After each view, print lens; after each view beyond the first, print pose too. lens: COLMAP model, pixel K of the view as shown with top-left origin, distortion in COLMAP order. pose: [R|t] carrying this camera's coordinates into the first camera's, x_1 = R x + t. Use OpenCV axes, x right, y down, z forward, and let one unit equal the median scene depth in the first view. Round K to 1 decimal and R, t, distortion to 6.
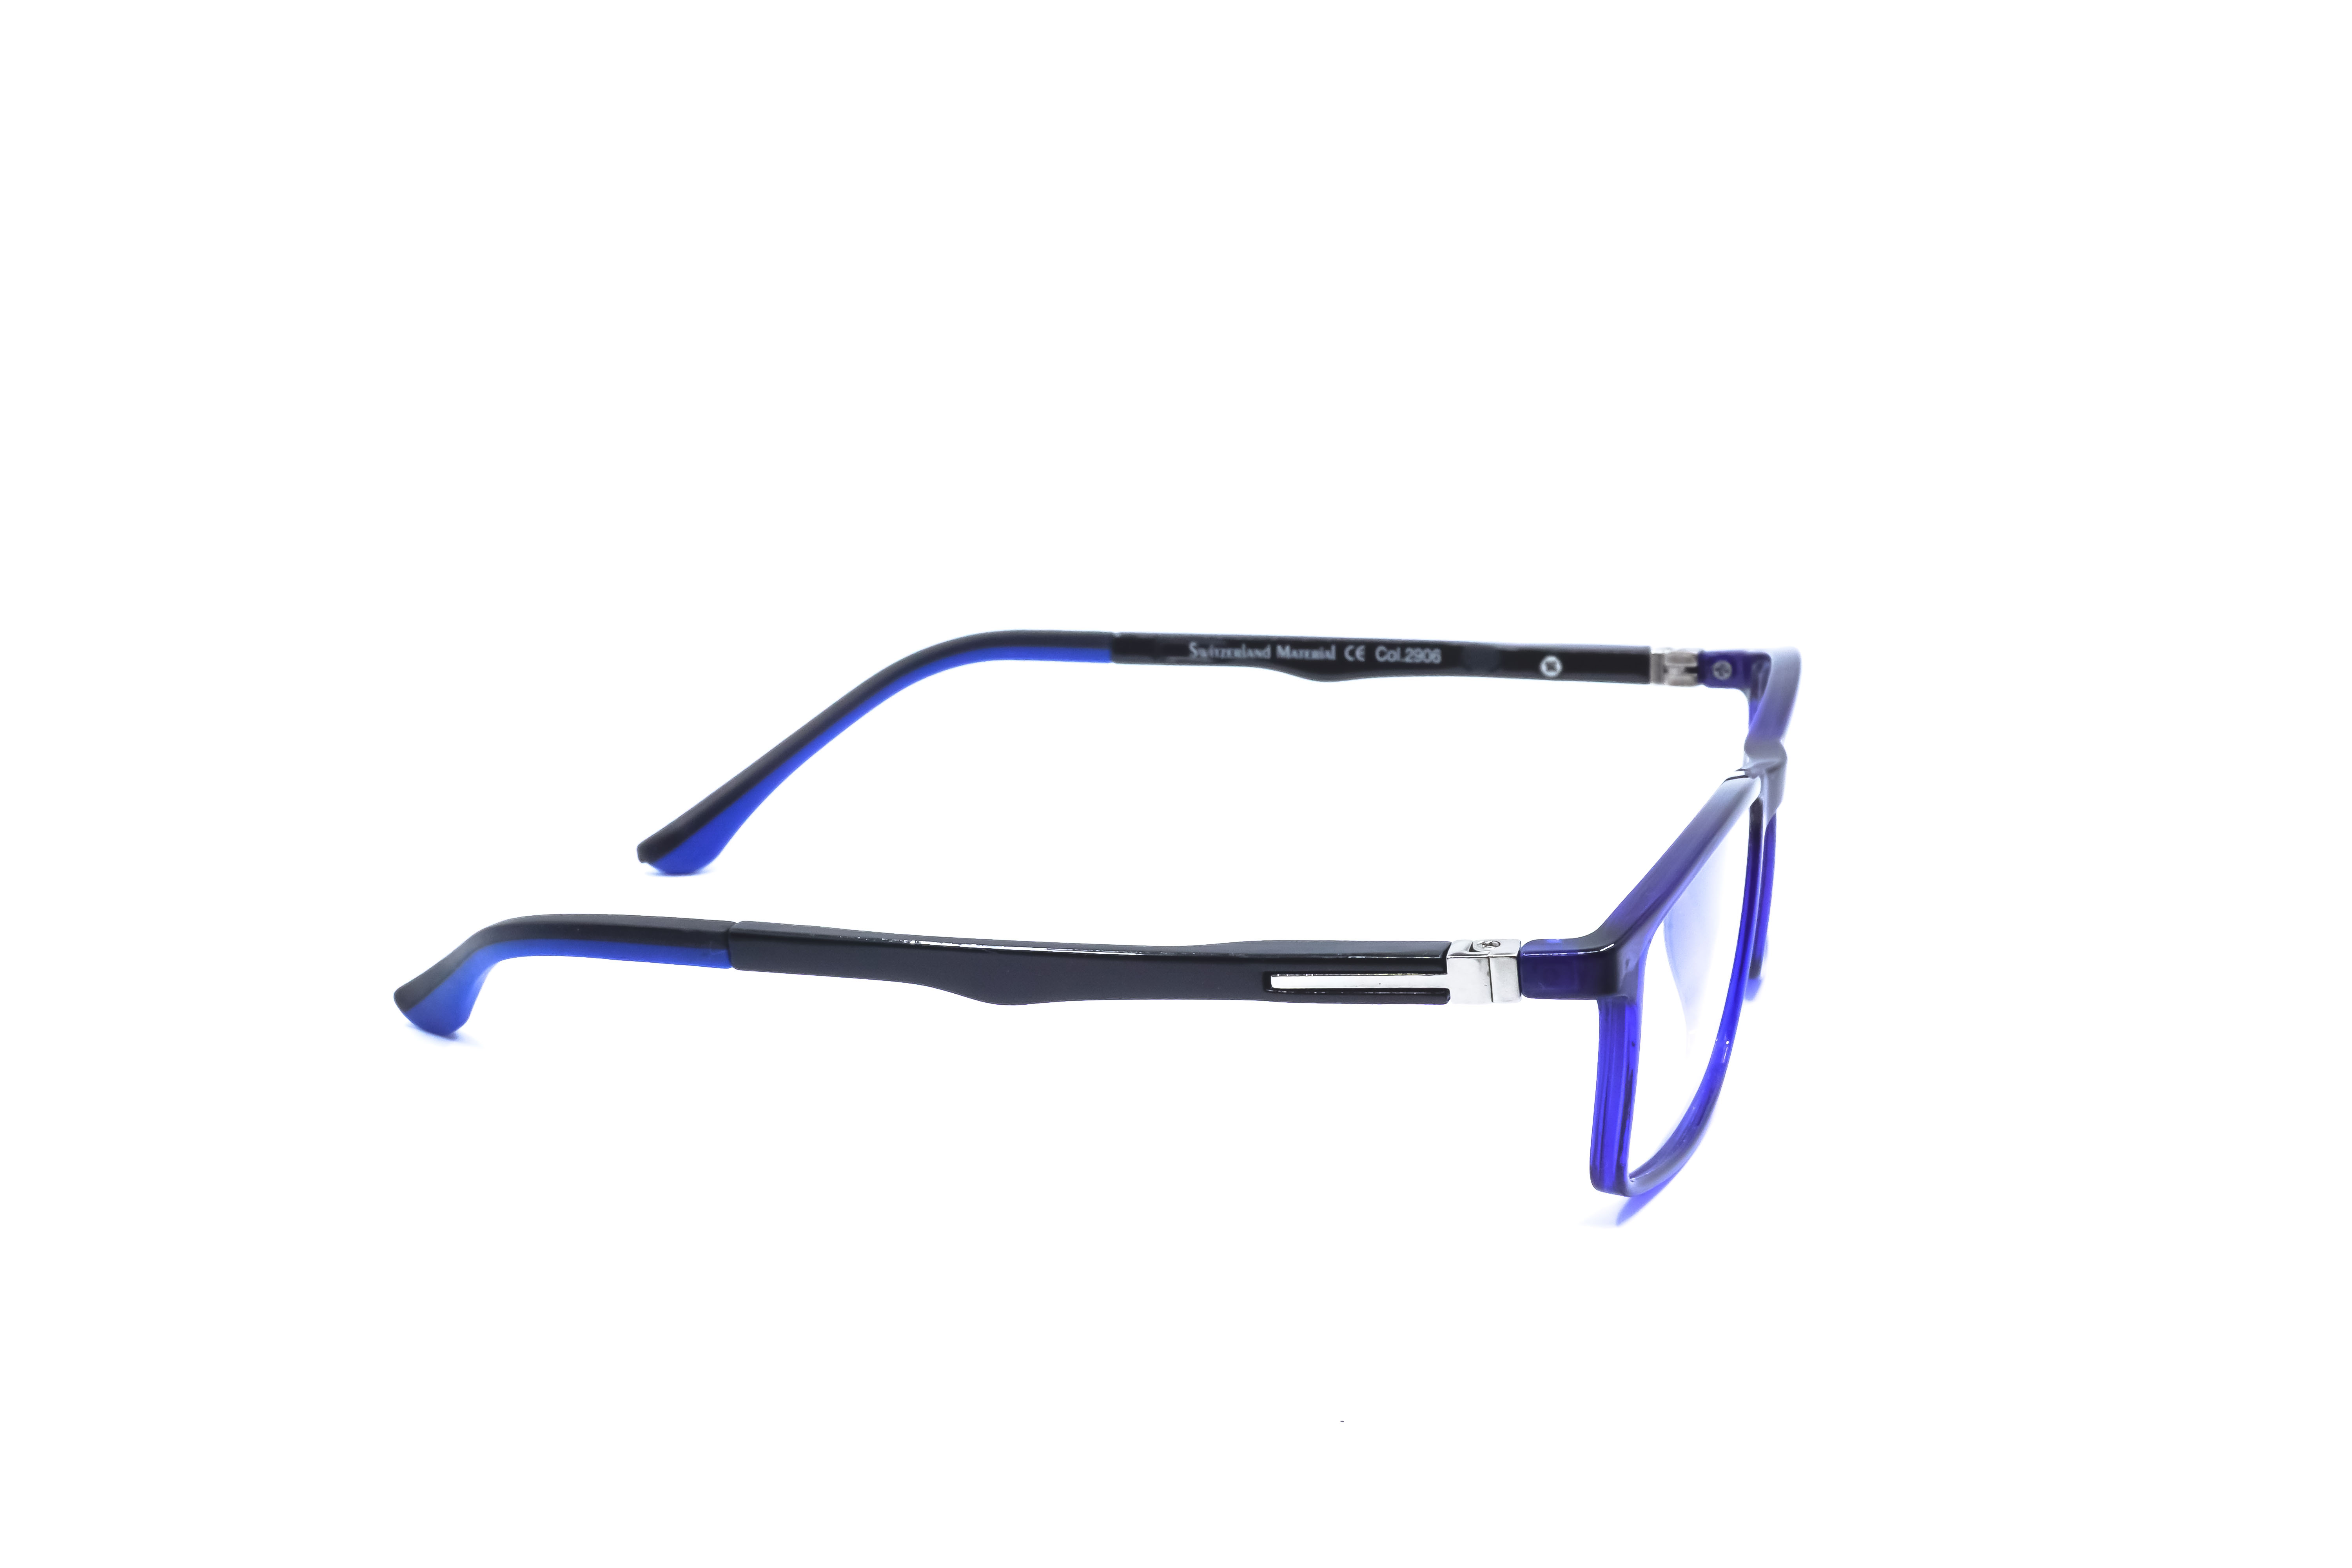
lens RADIAL K [[3404.1, 0, 1176.0], [0, 3404.1, 784.0], [0, 0, 1]] dist [0.112669, 0.004044]
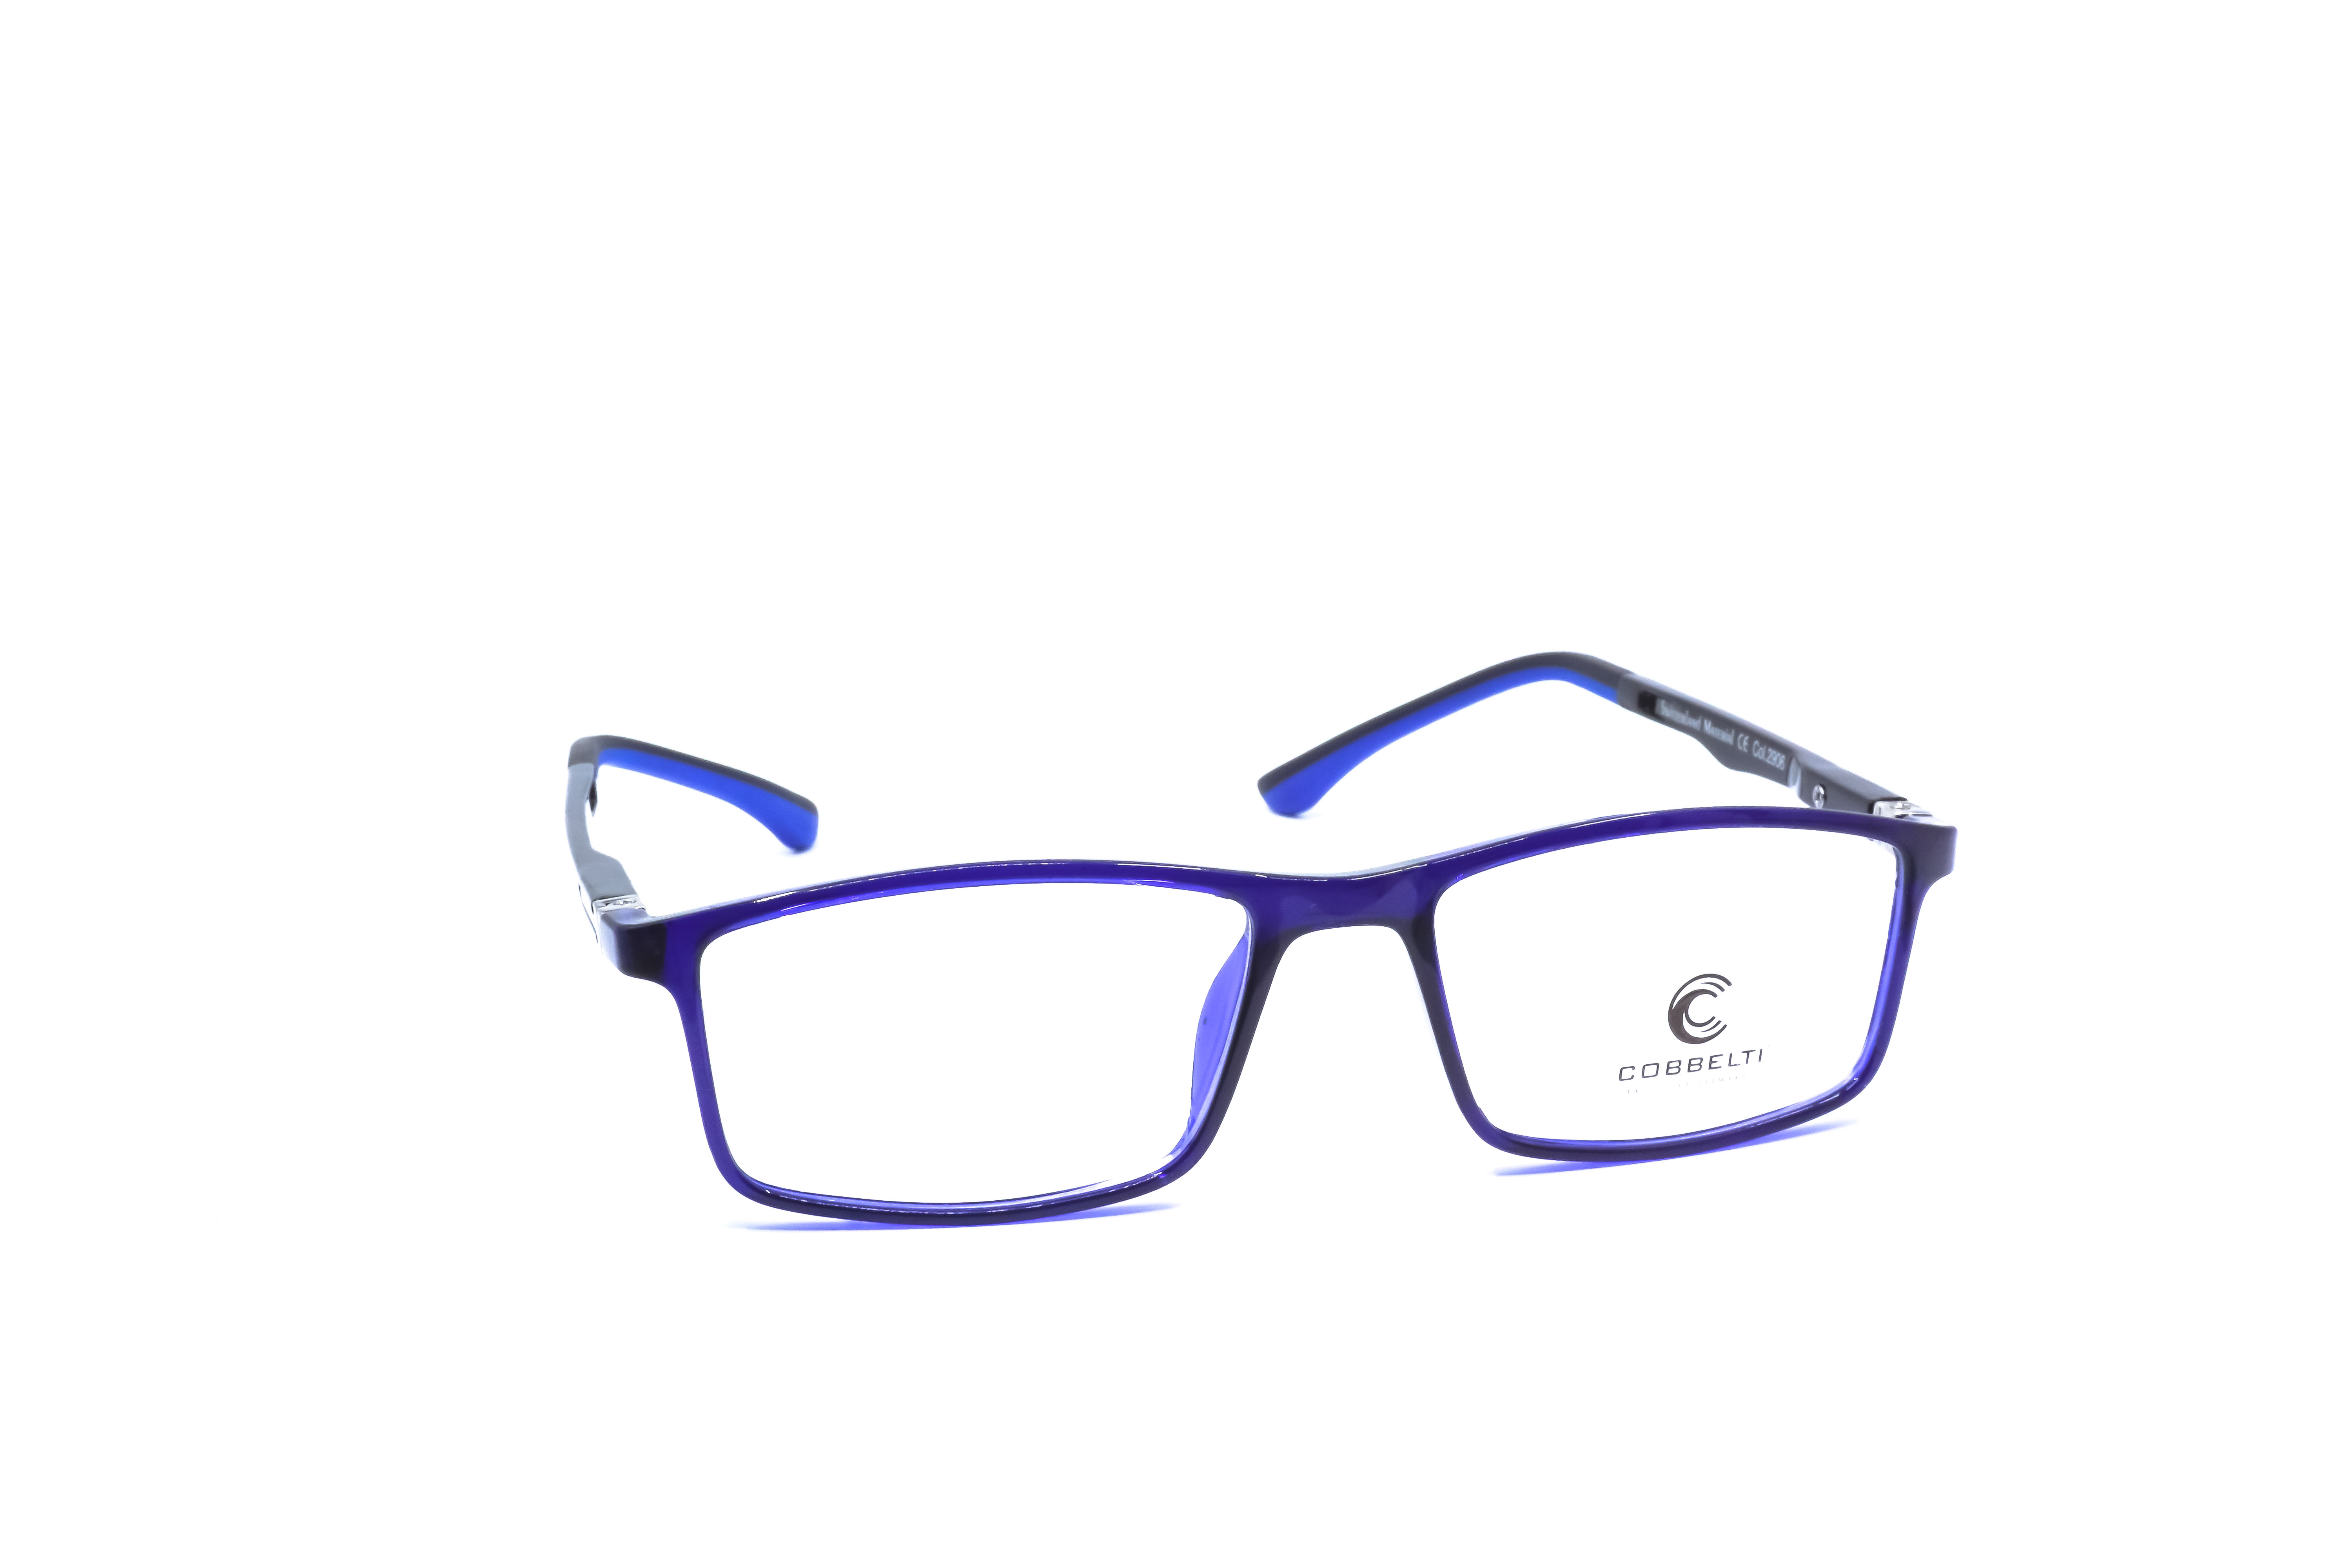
lens RADIAL K [[3404.1, 0, 1176.0], [0, 3404.1, 784.0], [0, 0, 1]] dist [0.112669, 0.004044]
pose [[0.495719, 0.214735, -0.841517, 0.730933], [-0.213495, 0.969348, 0.121590, -0.104769], [0.841833, 0.119385, 0.526369, 0.414816]]
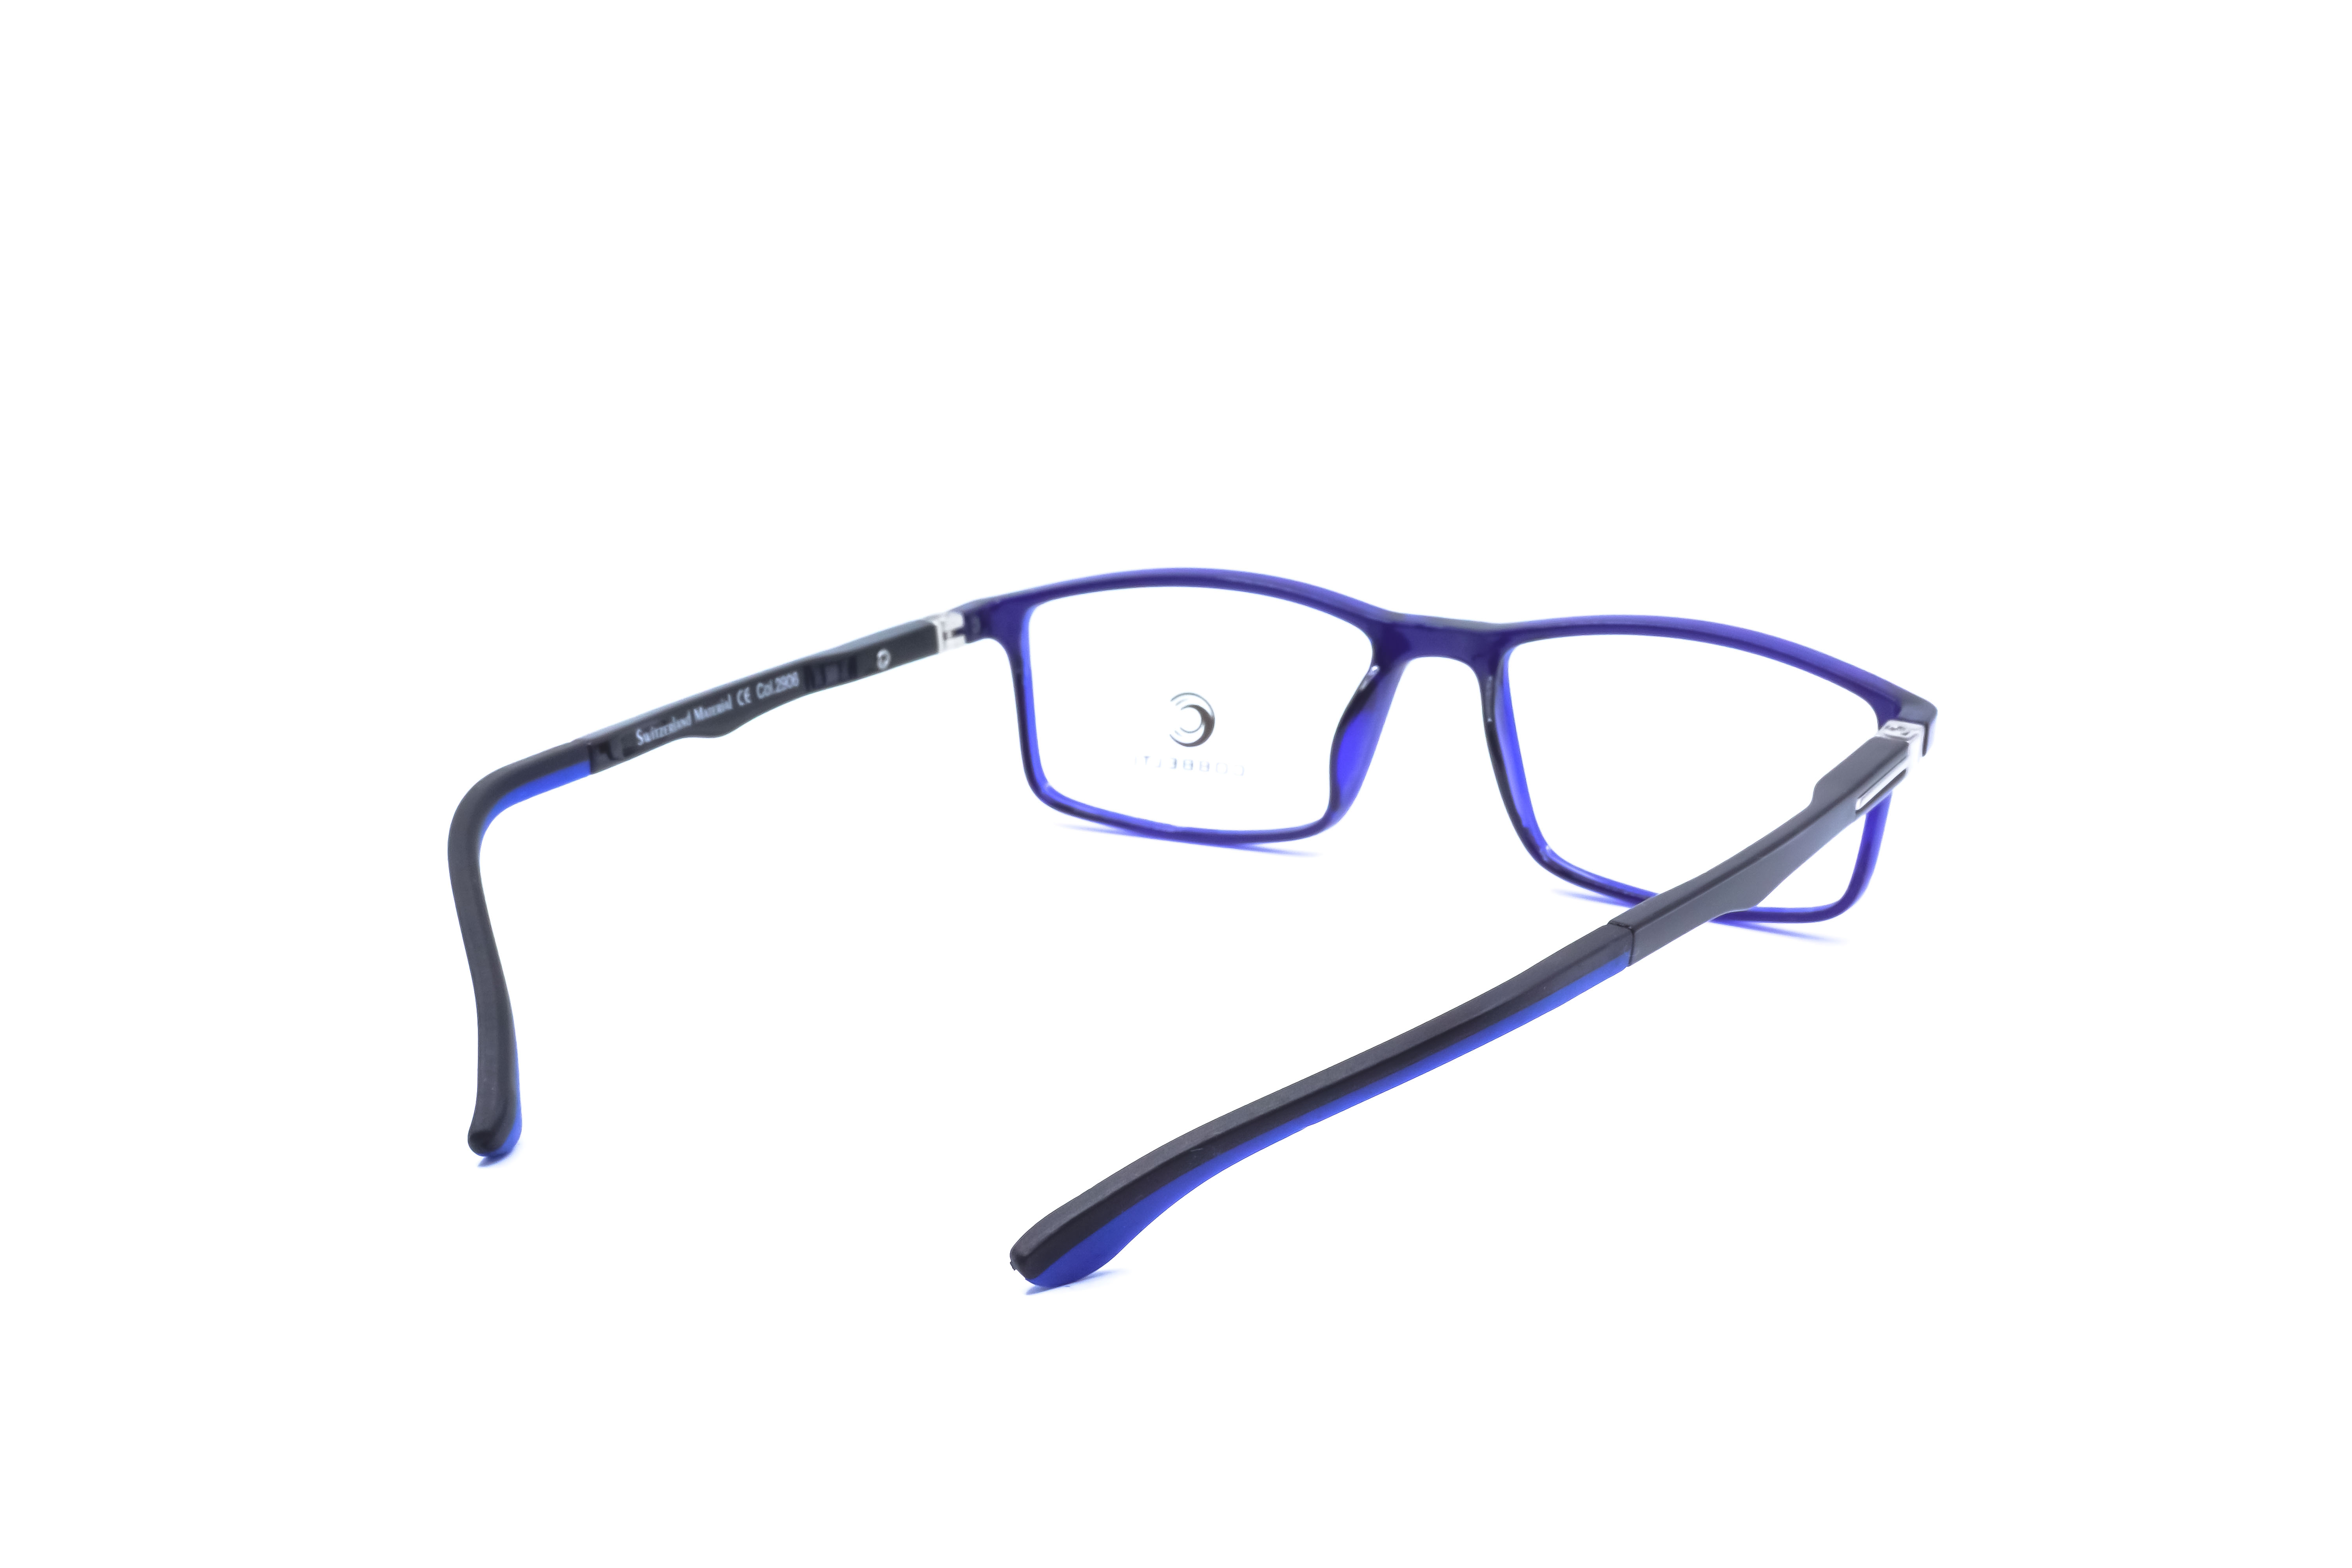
lens RADIAL K [[3404.1, 0, 1176.0], [0, 3404.1, 784.0], [0, 0, 1]] dist [0.112669, 0.004044]
pose [[0.250616, -0.233348, 0.939543, -0.815633], [0.241562, 0.954890, 0.172725, -0.150495], [-0.937464, 0.183670, 0.295679, 0.616671]]
